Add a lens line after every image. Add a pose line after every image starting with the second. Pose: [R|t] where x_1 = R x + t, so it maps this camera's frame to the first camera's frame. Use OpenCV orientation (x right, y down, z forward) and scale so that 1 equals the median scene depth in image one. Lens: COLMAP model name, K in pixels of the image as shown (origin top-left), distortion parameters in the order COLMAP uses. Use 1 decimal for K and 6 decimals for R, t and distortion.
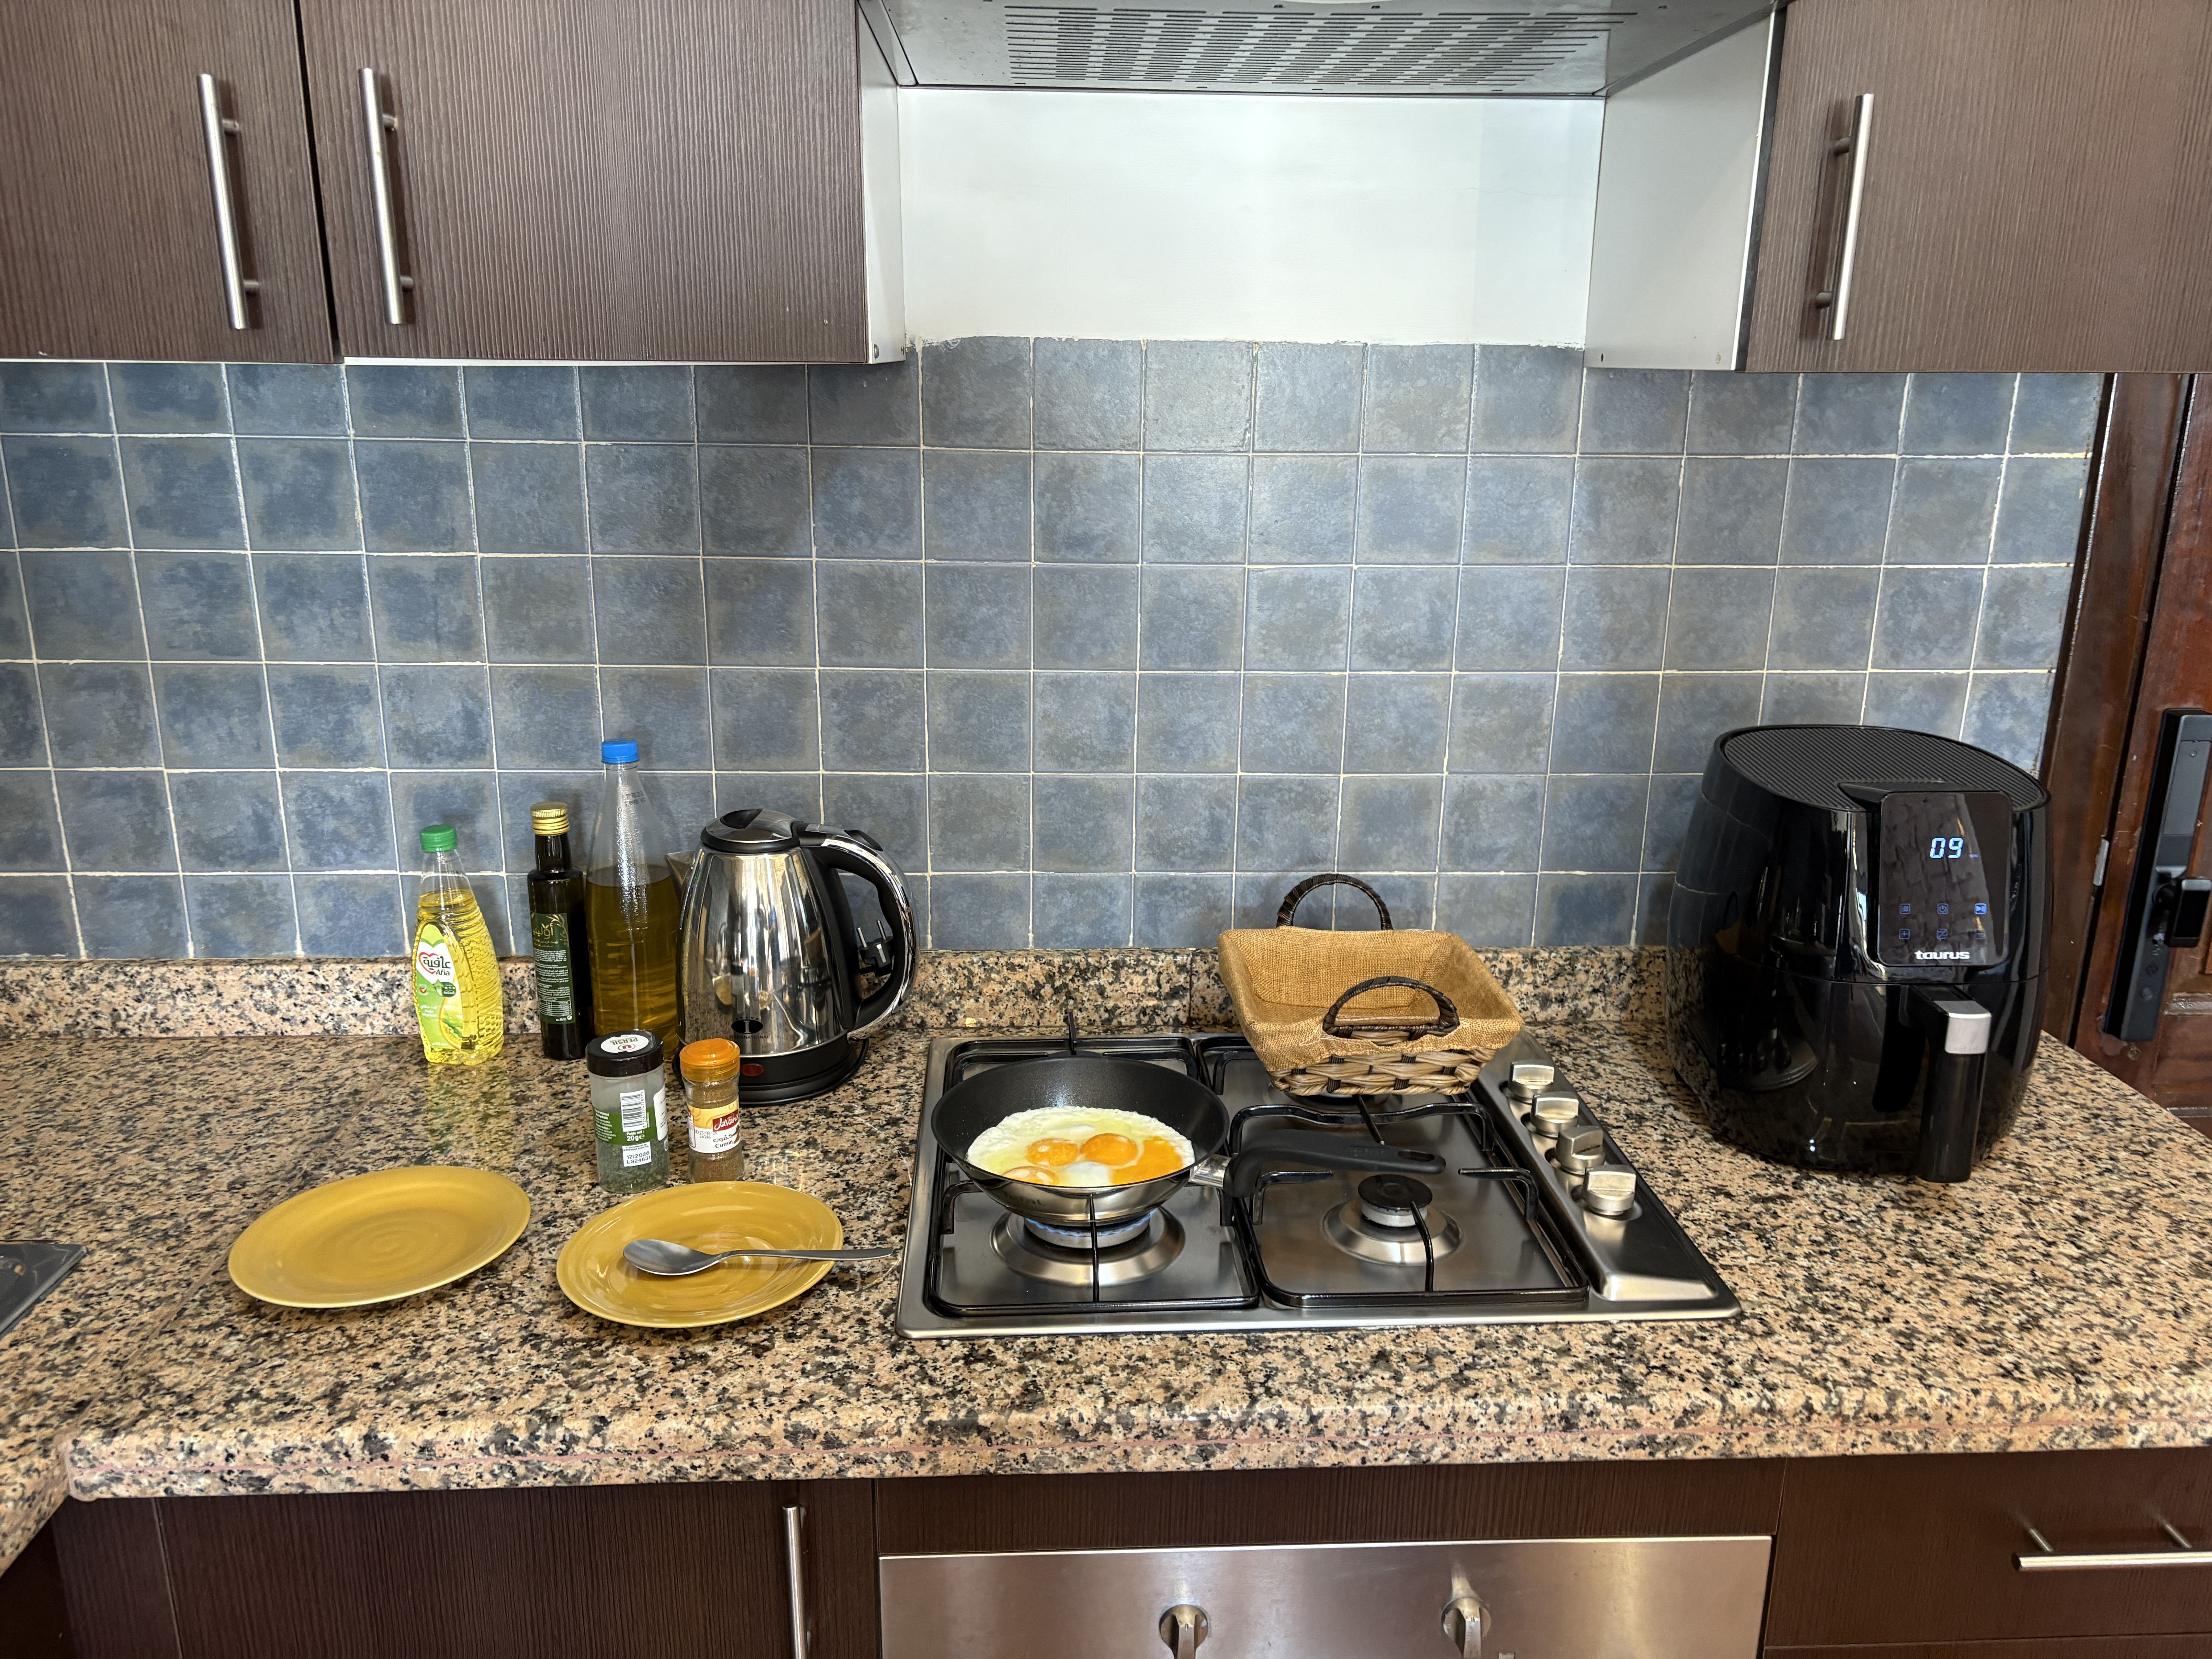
lens RADIAL K [[1602.3, 0, 1108.4], [0, 1602.3, 890.1], [0, 0, 1]] dist [0.005775, 0.001707]
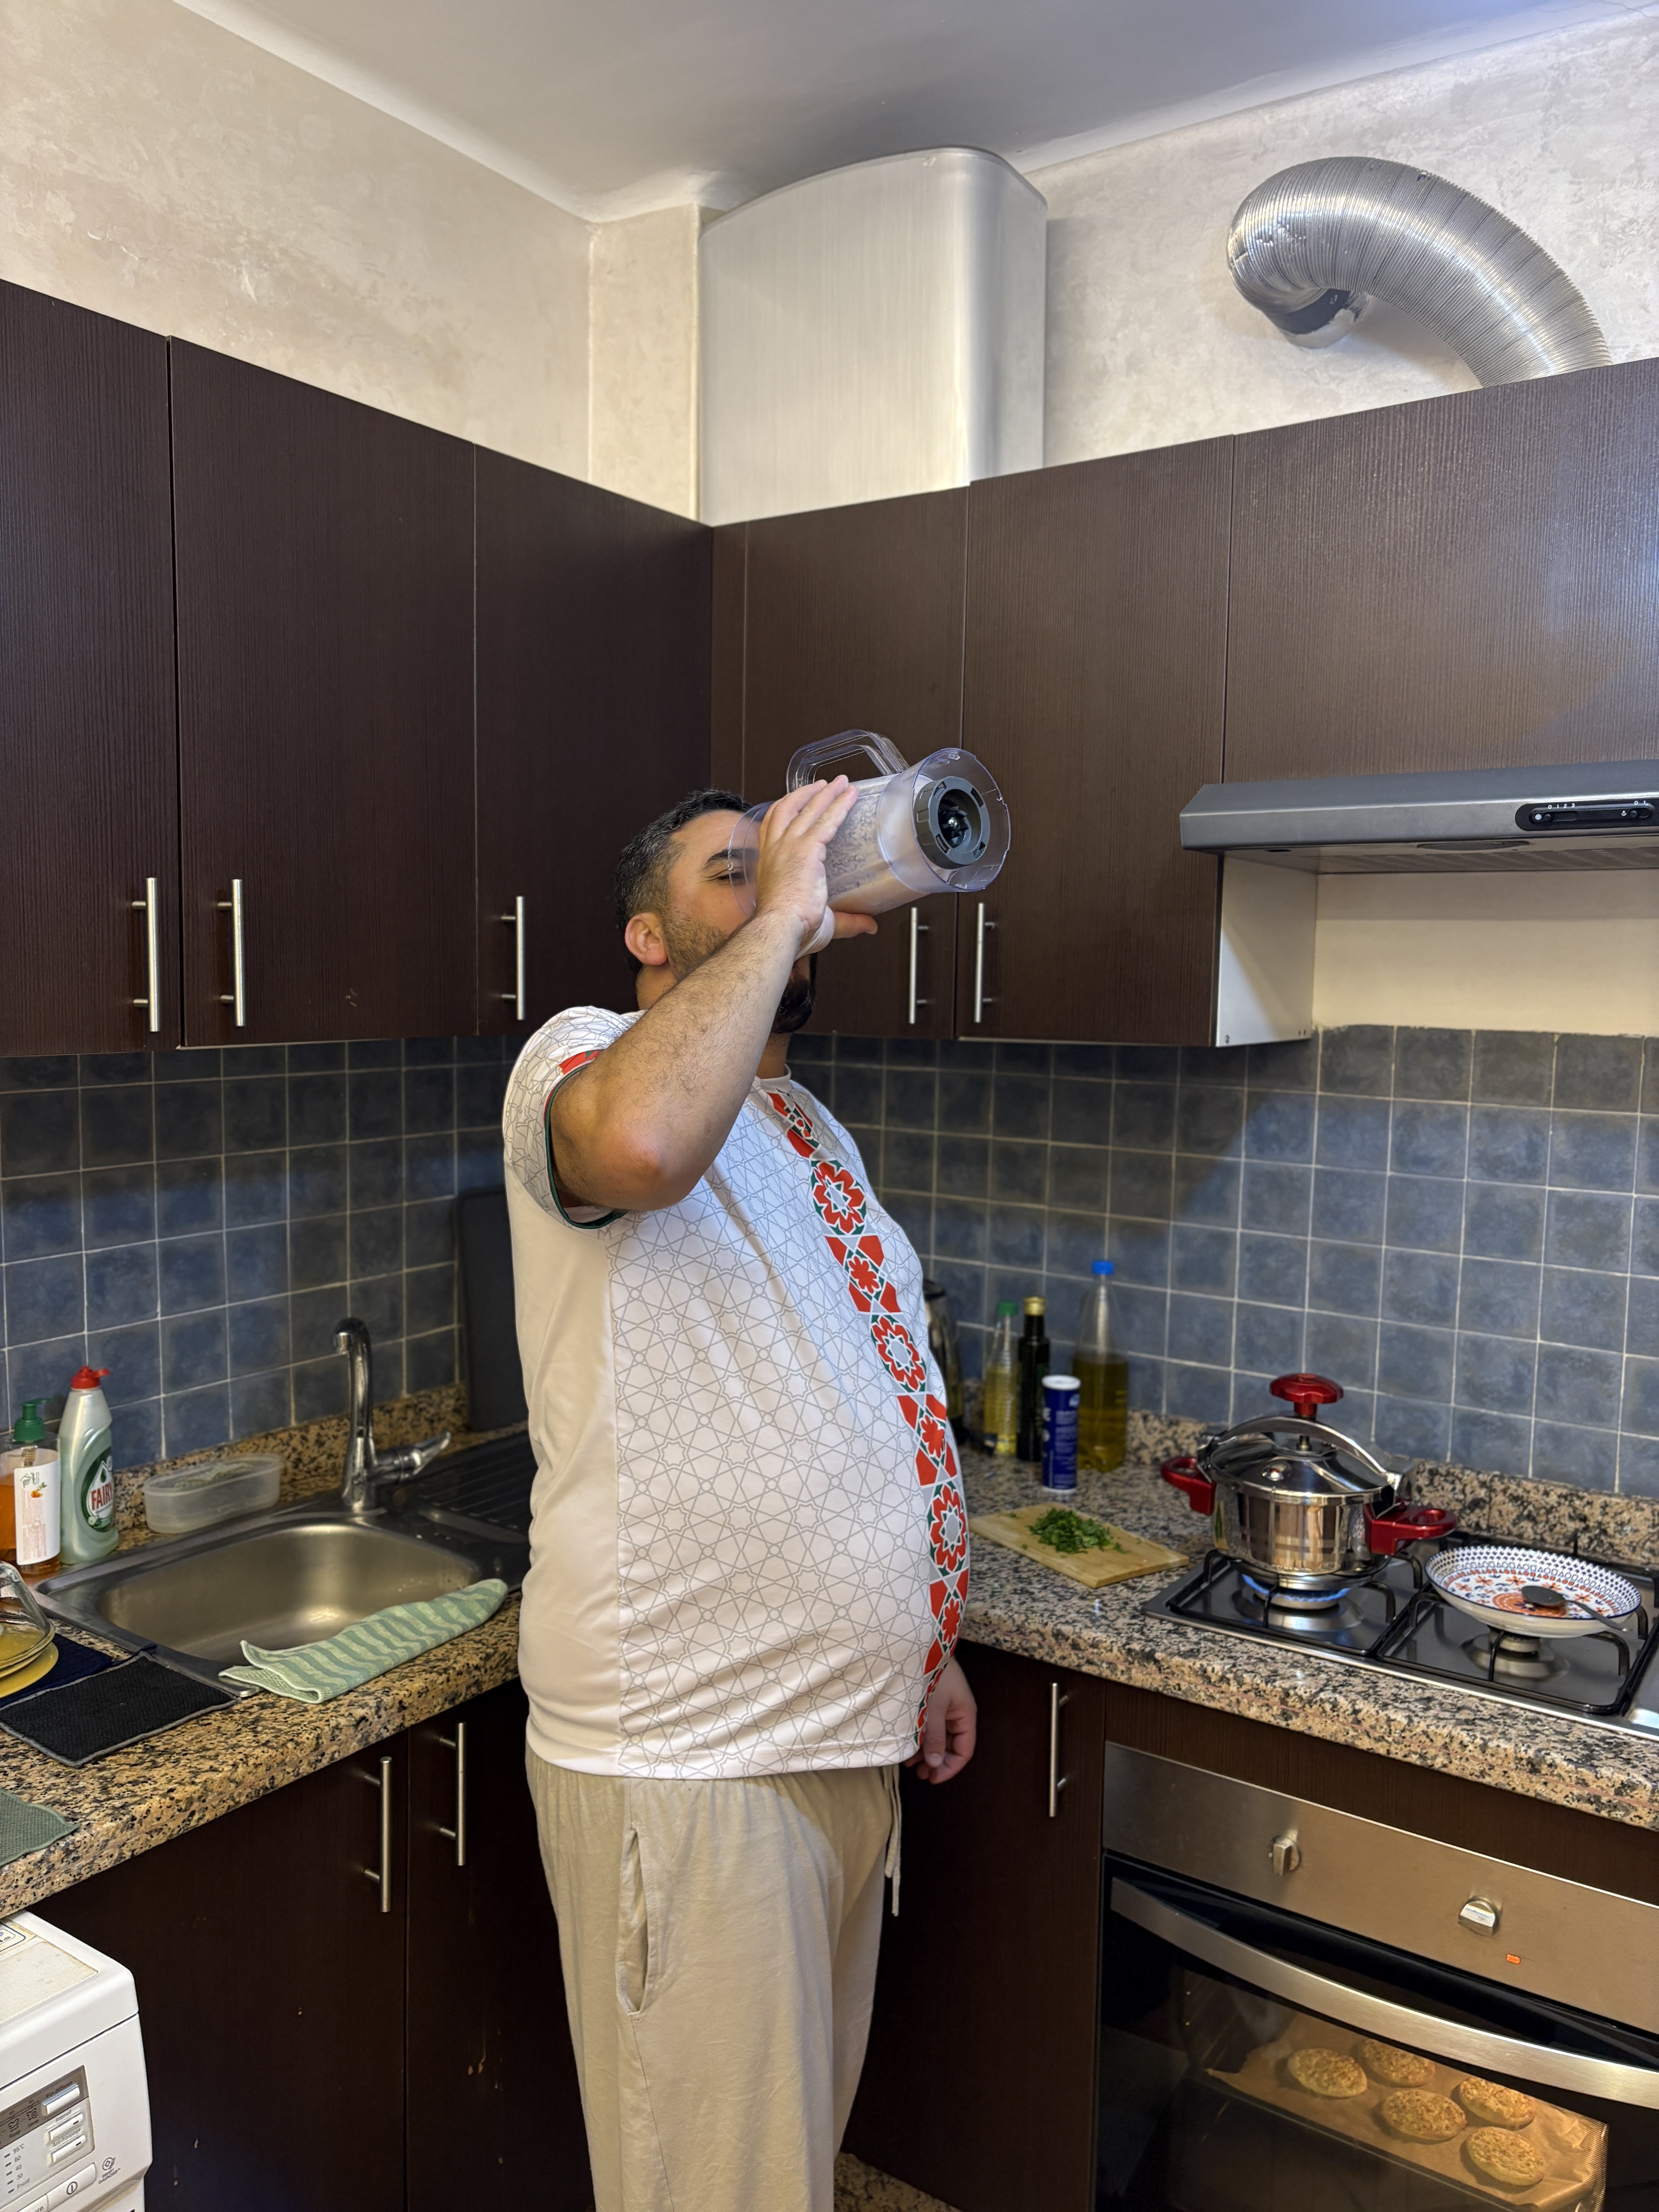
lens RADIAL K [[1727.9, 0, 829.5], [0, 1727.9, 1106.0], [0, 0, 1]] dist [0.093904, 0.000848]
pose [[0.799495, 0.052477, -0.598376, 0.682614], [-0.191293, 0.966554, -0.170823, 0.144021], [0.569399, 0.251038, 0.782793, -0.748551]]
